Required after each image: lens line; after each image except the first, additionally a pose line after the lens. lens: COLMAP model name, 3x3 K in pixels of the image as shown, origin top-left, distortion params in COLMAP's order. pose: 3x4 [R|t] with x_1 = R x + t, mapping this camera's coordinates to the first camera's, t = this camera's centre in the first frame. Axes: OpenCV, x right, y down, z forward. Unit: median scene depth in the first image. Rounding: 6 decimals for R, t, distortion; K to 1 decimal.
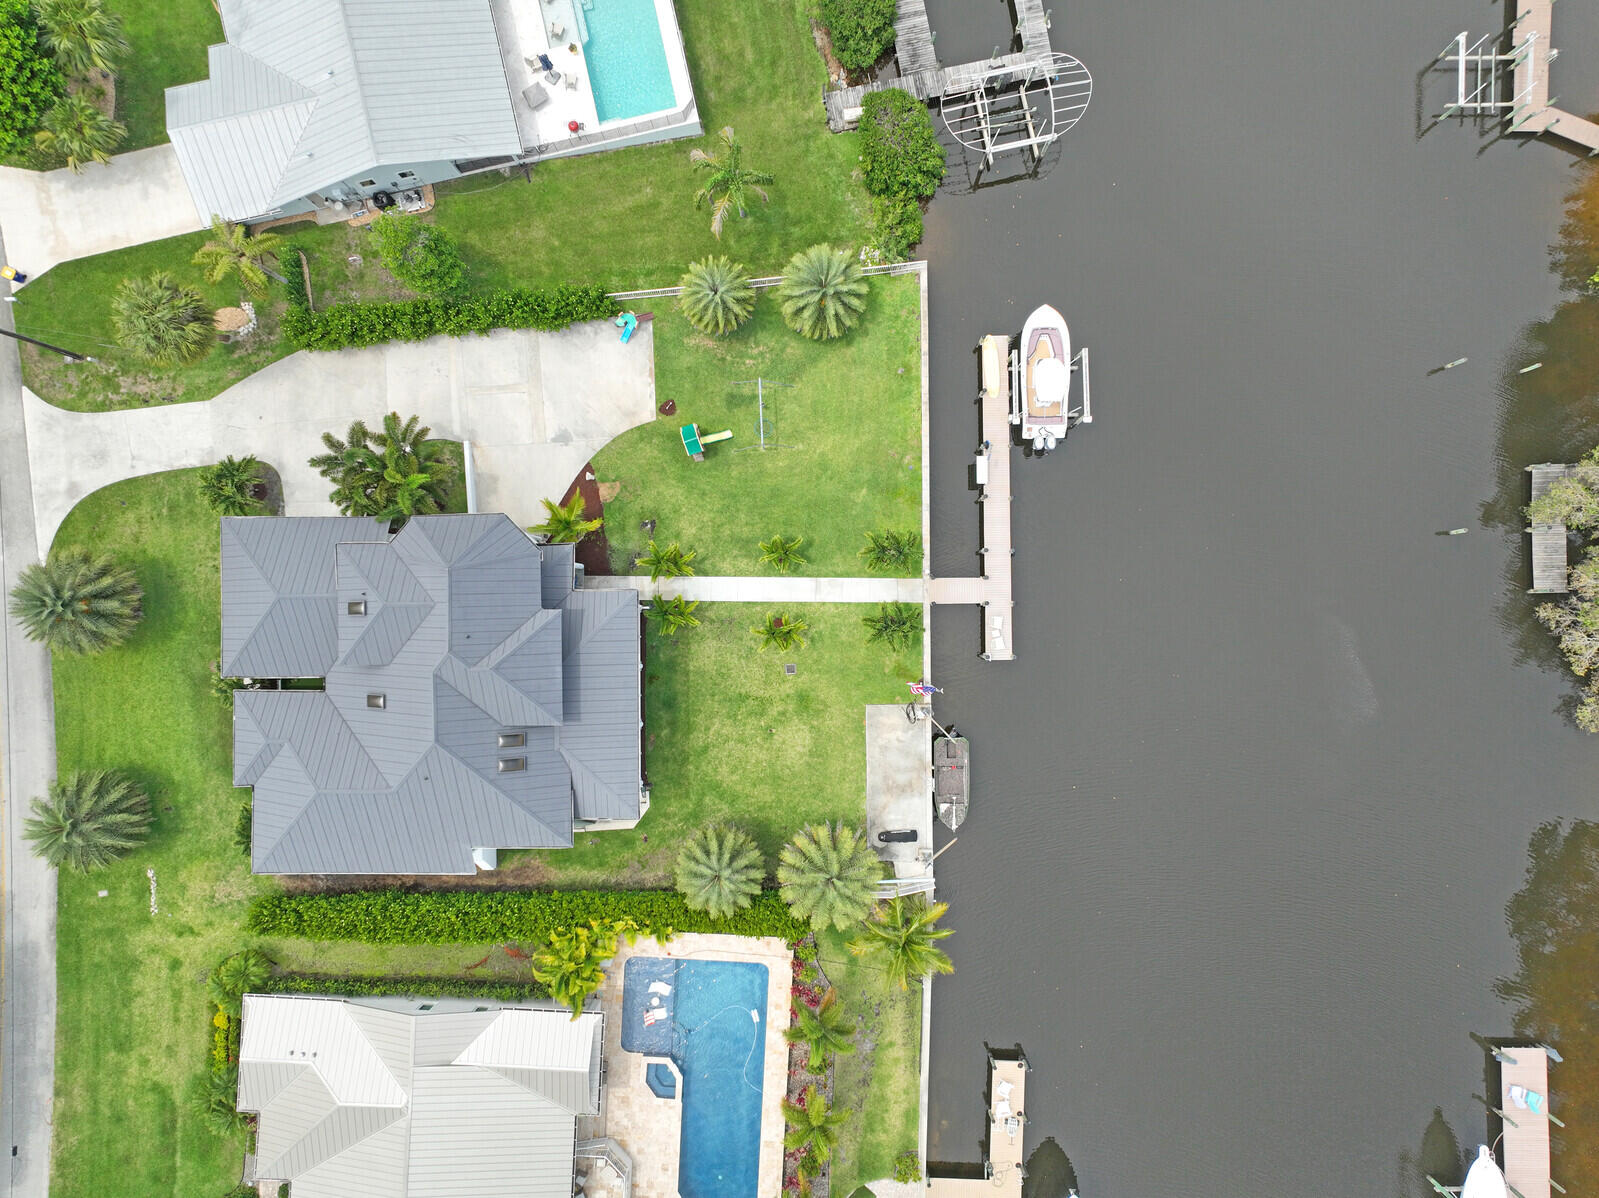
lens RADIAL K [[1120.7, 0, 805.8], [0, 1120.7, 599.1], [0, 0, 1]] dist [0.007574, 0.004290]
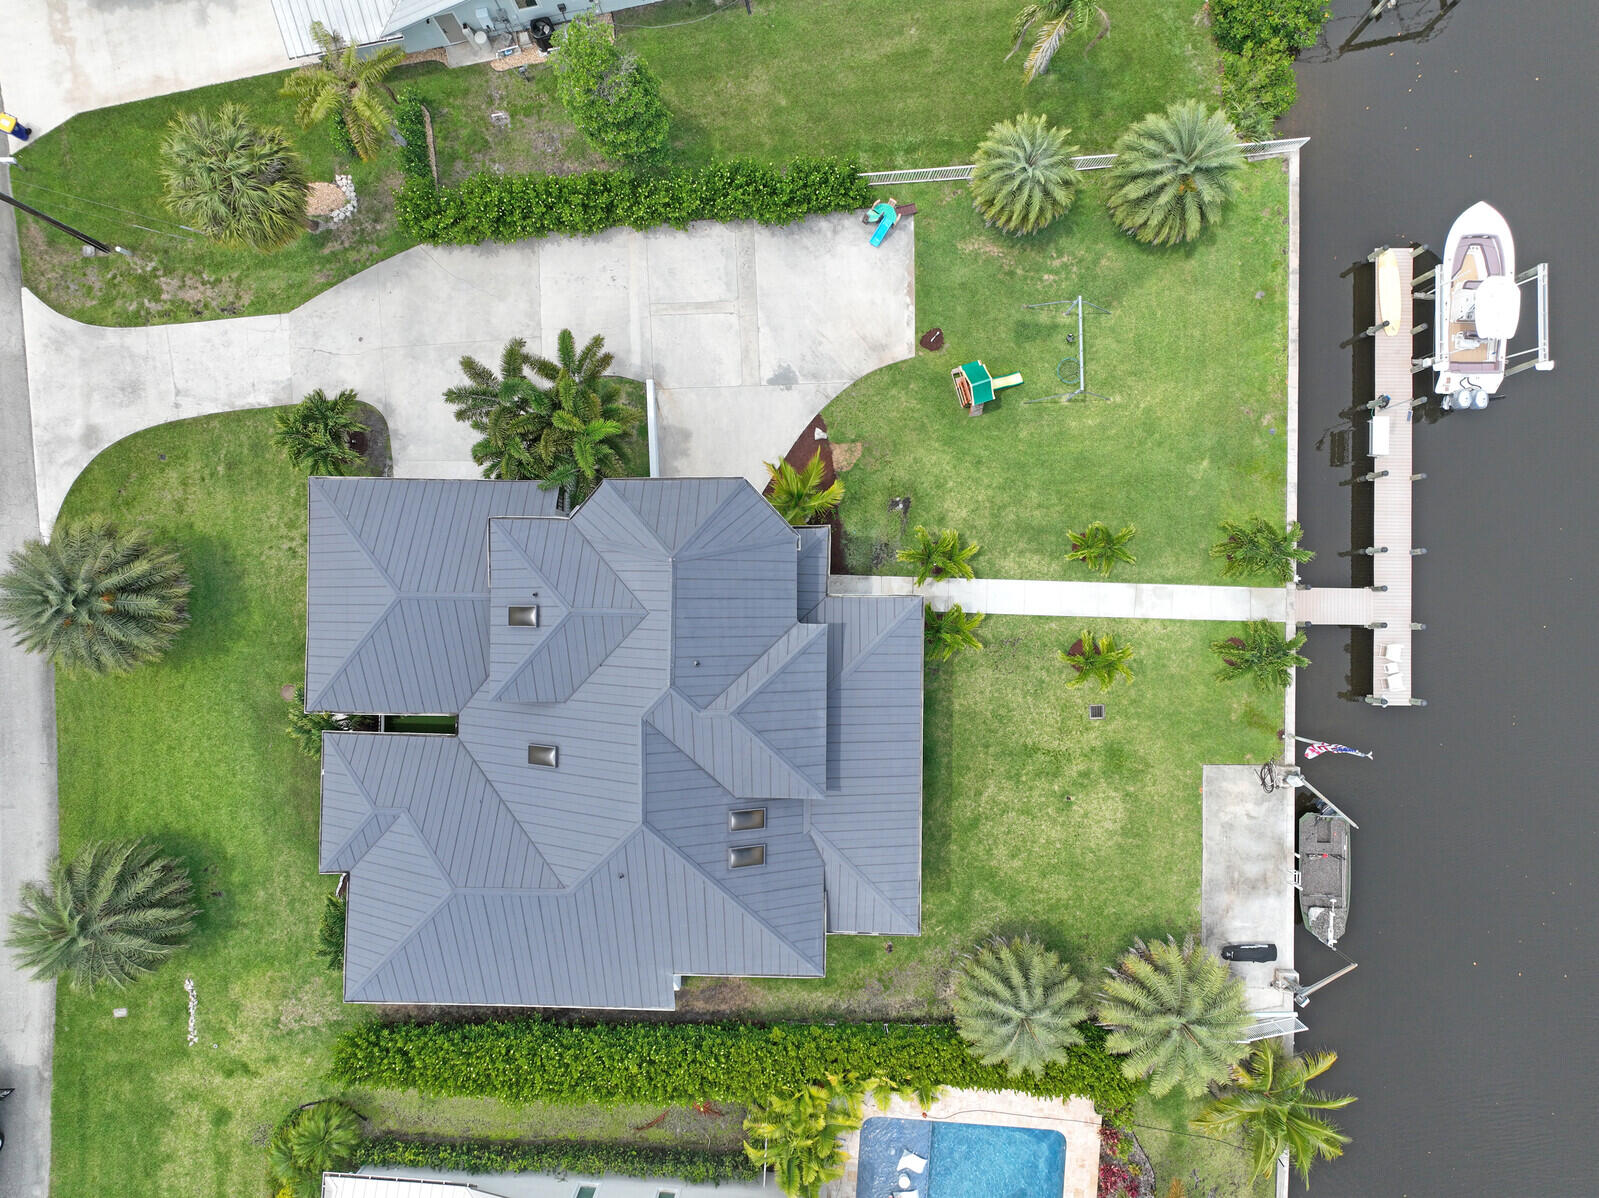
lens RADIAL K [[1120.7, 0, 805.8], [0, 1120.7, 599.1], [0, 0, 1]] dist [0.007574, 0.004290]
pose [[0.999765, 0.021333, 0.003889, -0.205591], [-0.021324, 0.999770, -0.002224, -0.003416], [-0.003936, 0.002141, 0.999990, 0.296034]]
